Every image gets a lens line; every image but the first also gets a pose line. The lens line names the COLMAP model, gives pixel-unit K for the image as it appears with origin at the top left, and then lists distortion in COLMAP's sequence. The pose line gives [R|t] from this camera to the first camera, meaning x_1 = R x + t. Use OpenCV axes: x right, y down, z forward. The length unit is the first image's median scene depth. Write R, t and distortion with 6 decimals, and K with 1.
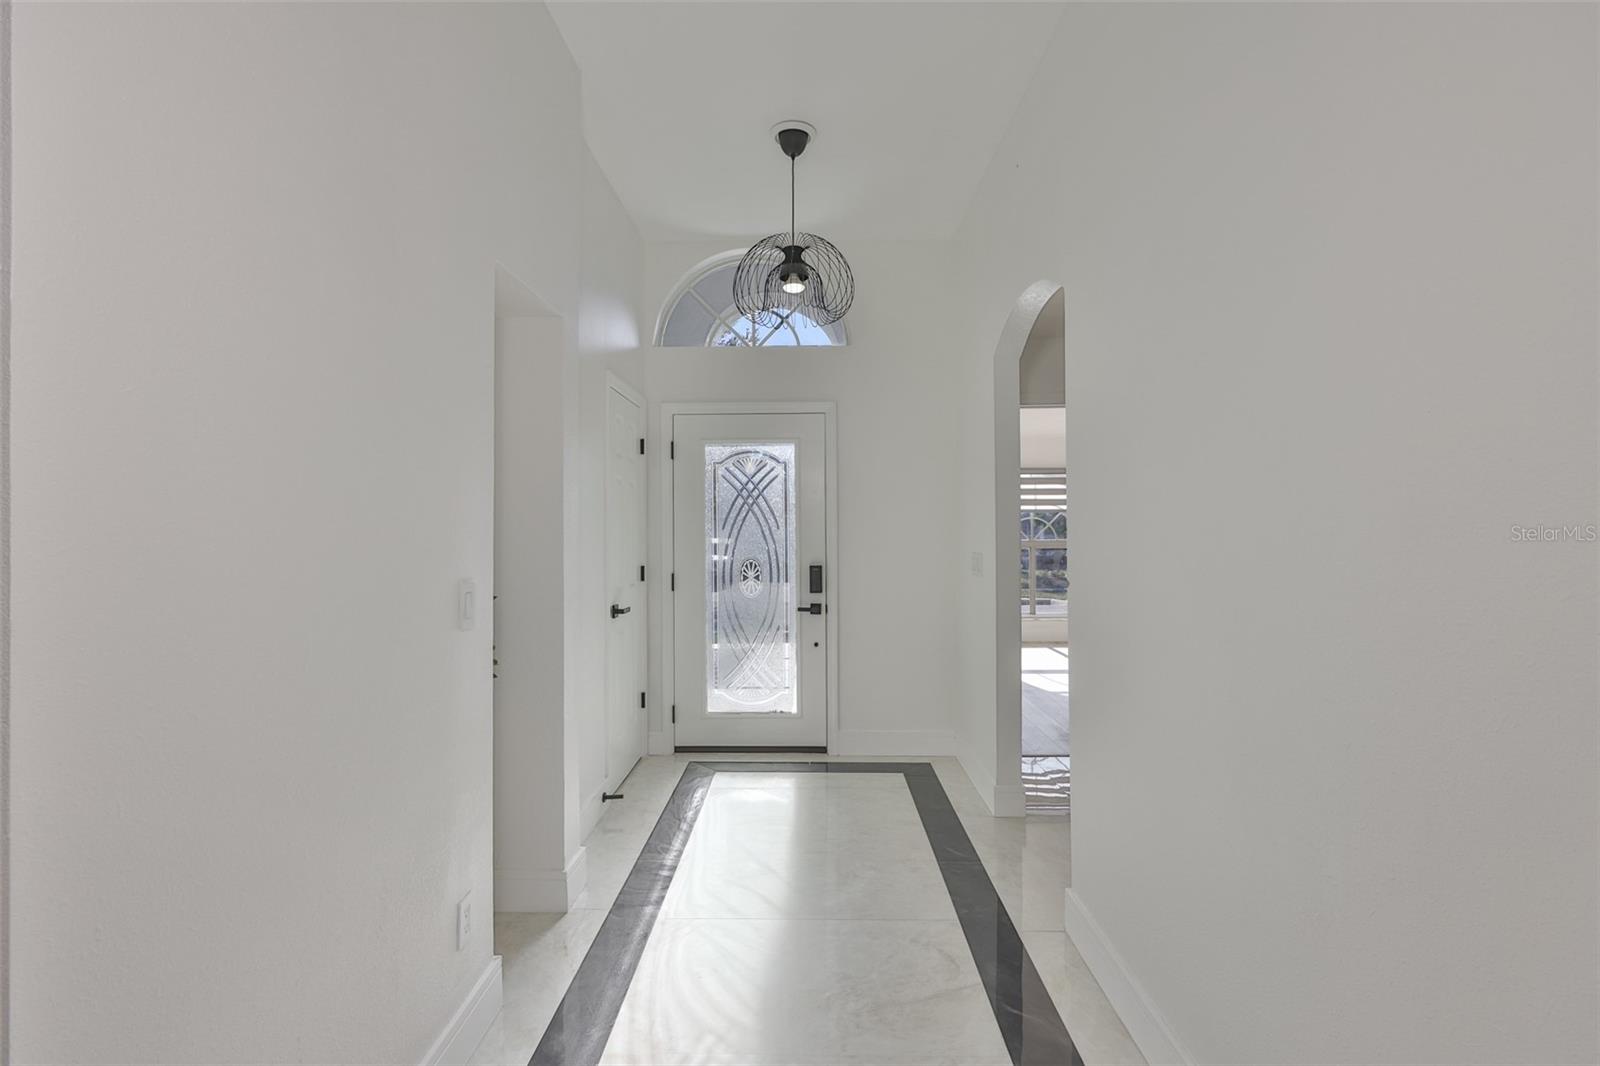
lens RADIAL K [[682.5, 0, 802.6], [0, 682.5, 531.6], [0, 0, 1]] dist [-0.003634, 0.000751]
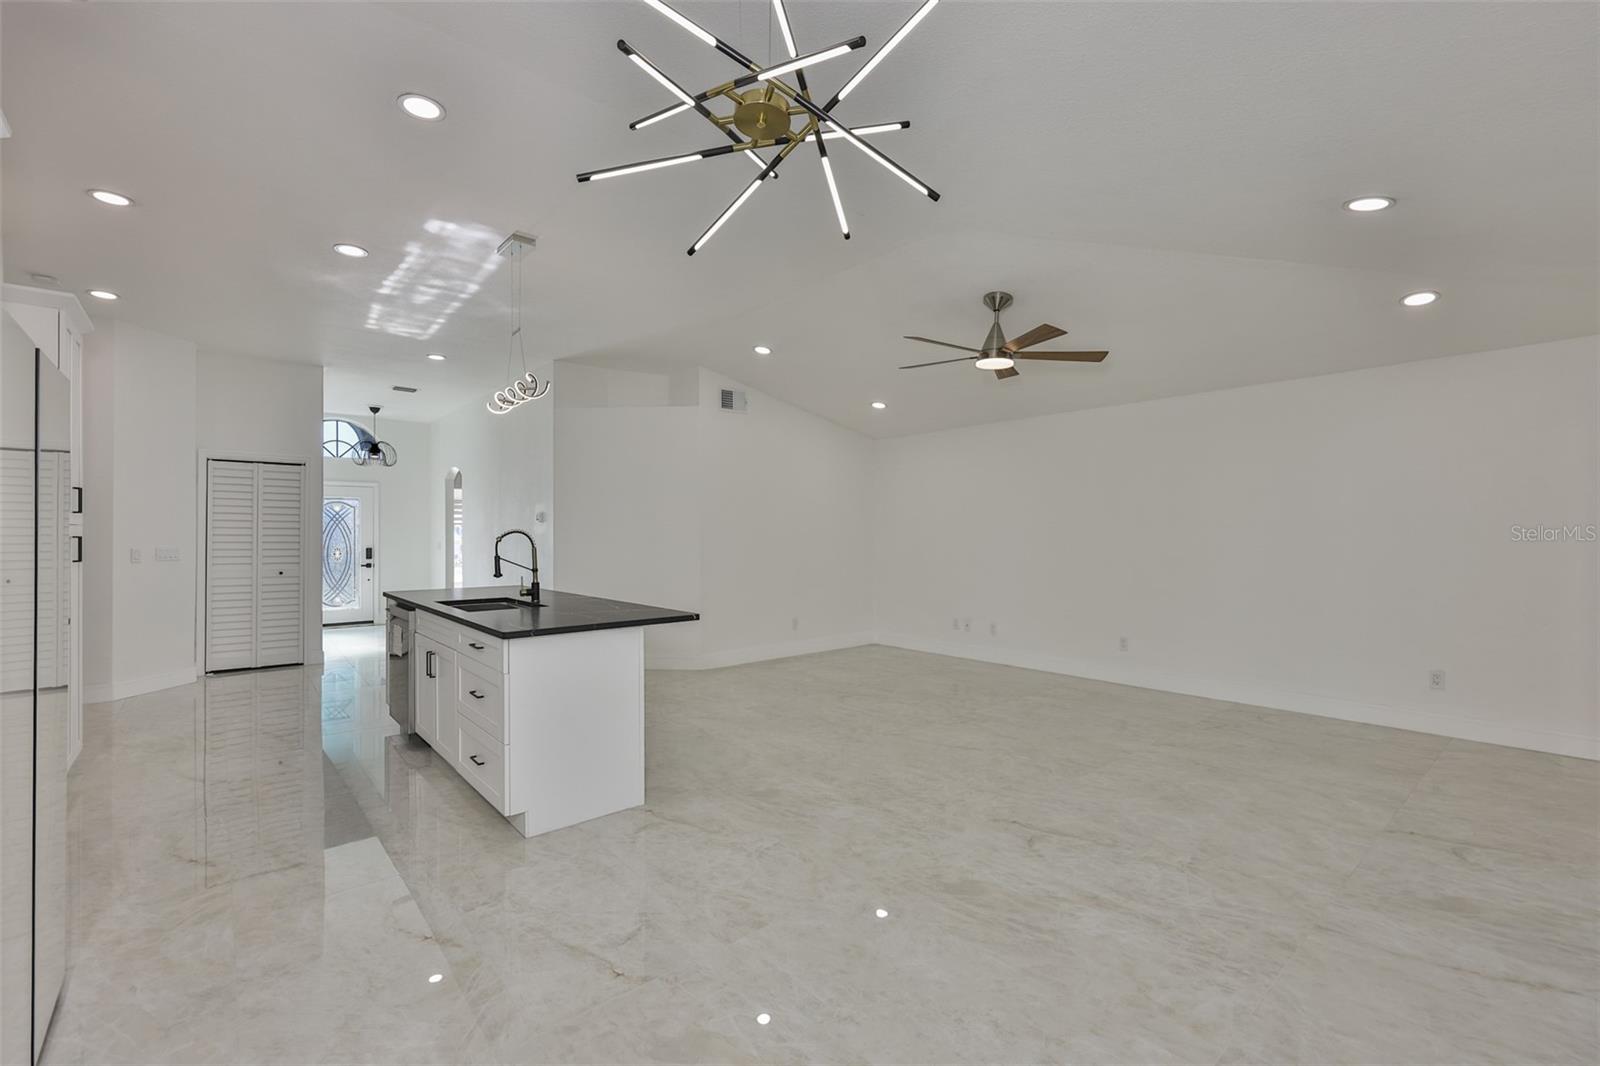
lens RADIAL K [[682.5, 0, 789.6], [0, 682.5, 529.2], [0, 0, 1]] dist [-0.003634, 0.000751]
pose [[0.746015, -0.001817, 0.665927, -0.493693], [-0.004000, 0.999966, 0.007209, -0.044193], [-0.665918, -0.008041, 0.745982, -1.890532]]
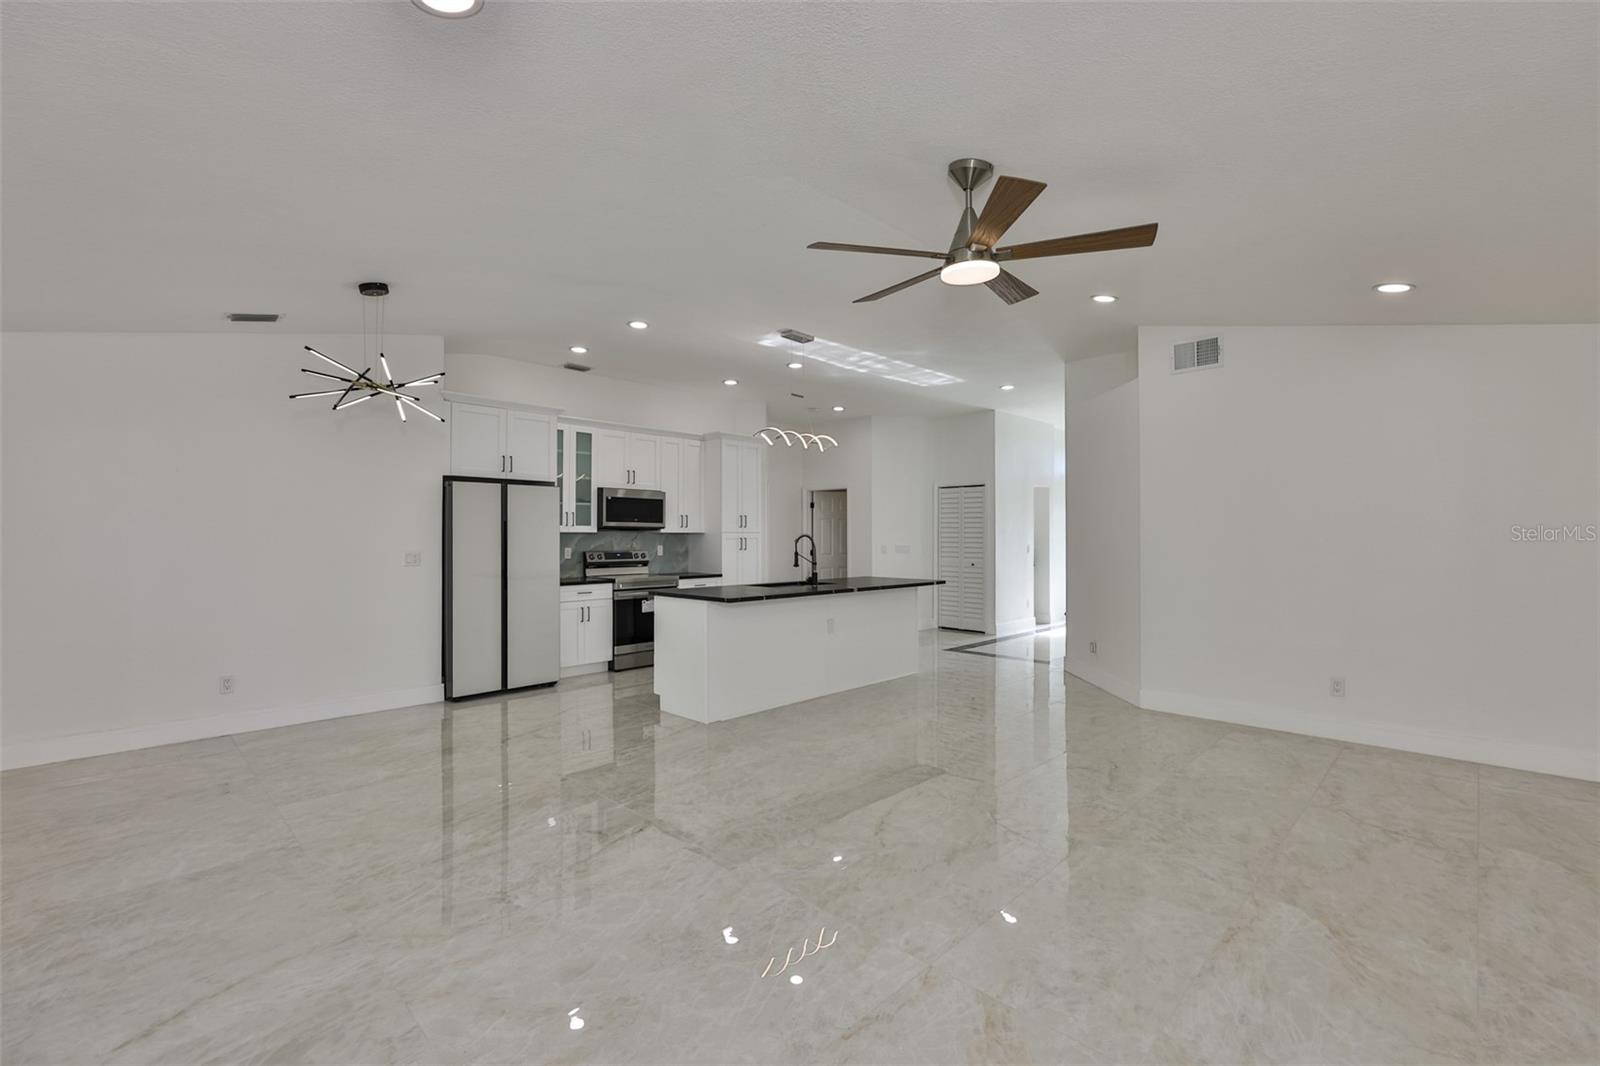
lens RADIAL K [[682.5, 0, 799.0], [0, 682.5, 534.8], [0, 0, 1]] dist [-0.003634, 0.000751]
pose [[0.736553, -0.006844, -0.676346, 0.800316], [0.014106, 0.999887, 0.005243, -0.040762], [0.676233, -0.013402, 0.736566, -1.924662]]
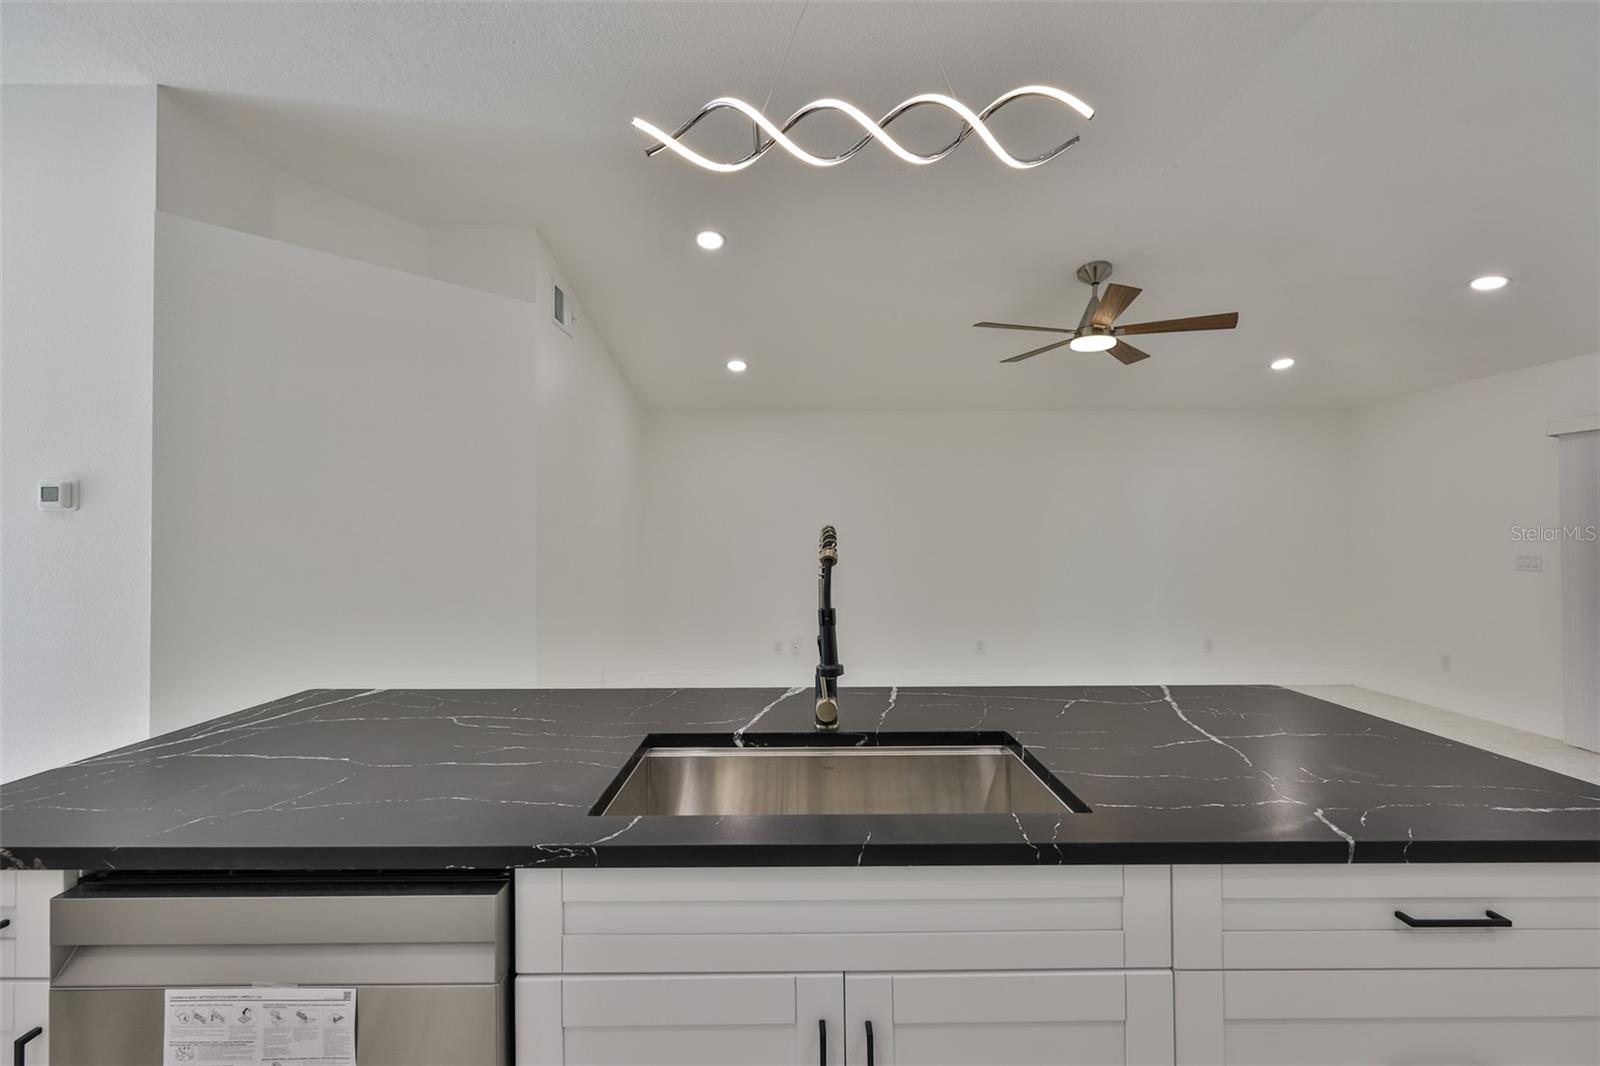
lens RADIAL K [[682.5, 0, 800.4], [0, 682.5, 533.2], [0, 0, 1]] dist [-0.003634, 0.000751]
pose [[-0.032240, 0.001004, 0.999480, -0.466373], [-0.012205, 0.999925, -0.001398, -0.031319], [-0.999406, -0.012244, -0.032225, -0.865937]]
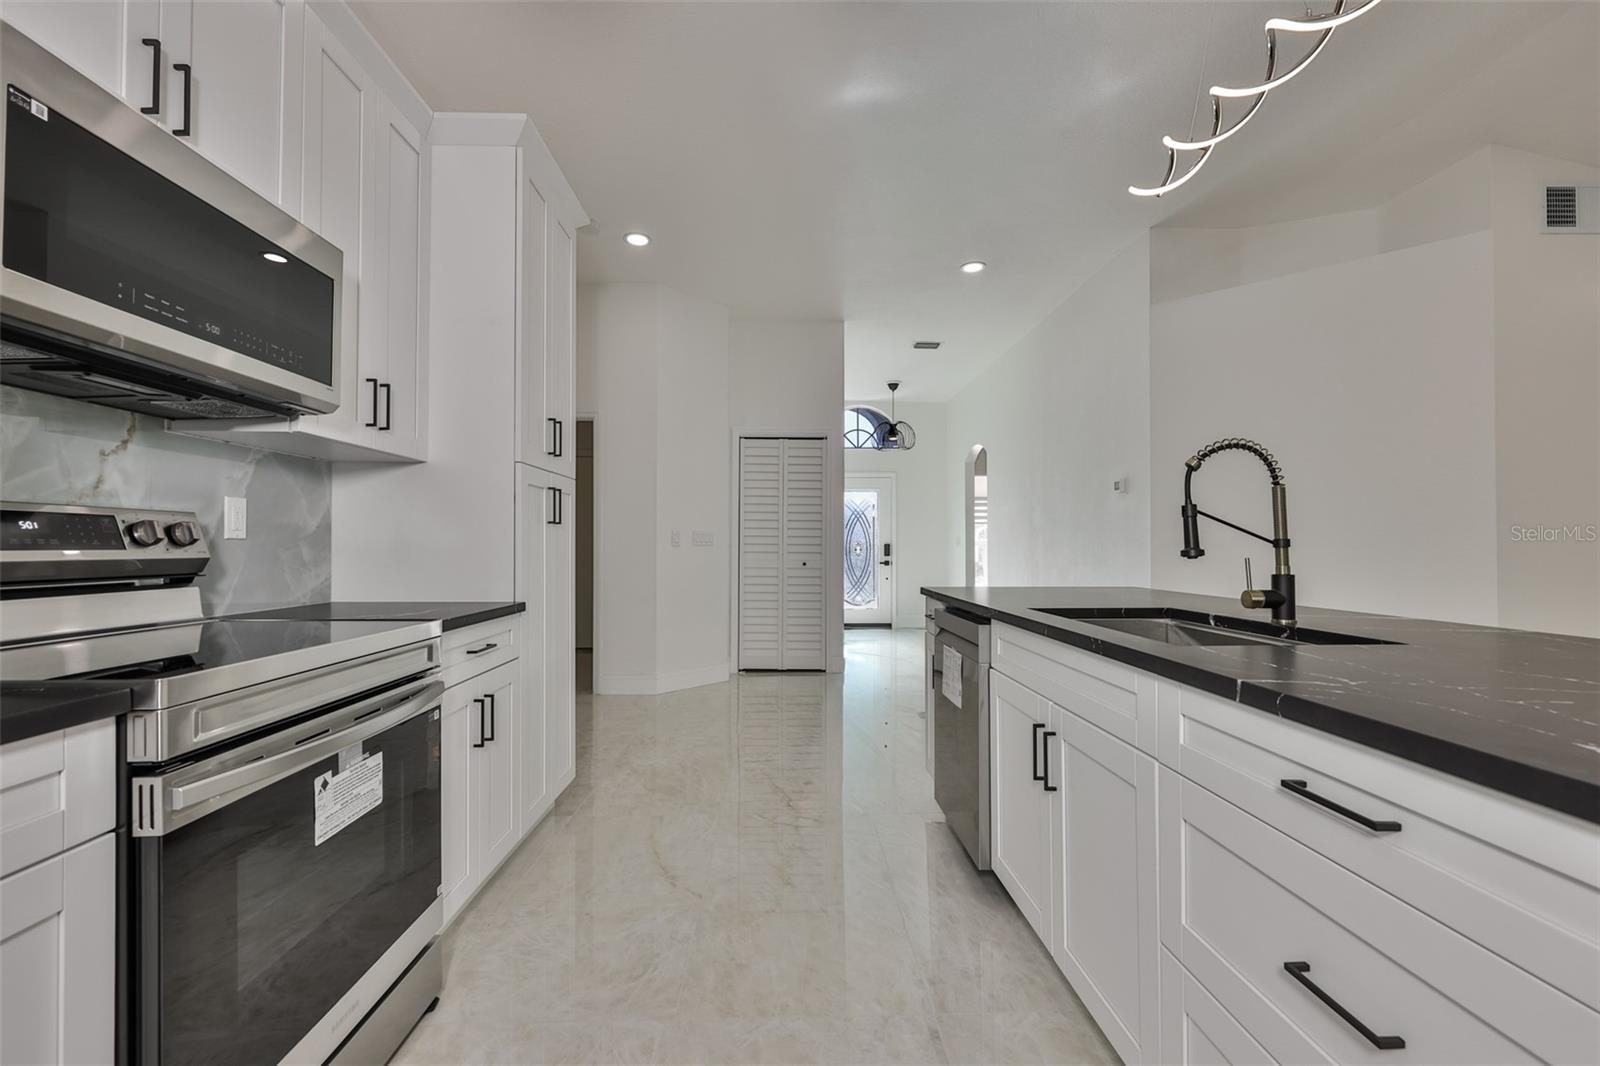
lens RADIAL K [[682.5, 0, 805.3], [0, 682.5, 541.2], [0, 0, 1]] dist [-0.003634, 0.000751]
pose [[0.997804, -0.004198, 0.066107, -0.405698], [0.003632, 0.999956, 0.008677, 0.019024], [-0.066140, -0.008417, 0.997775, -1.268346]]
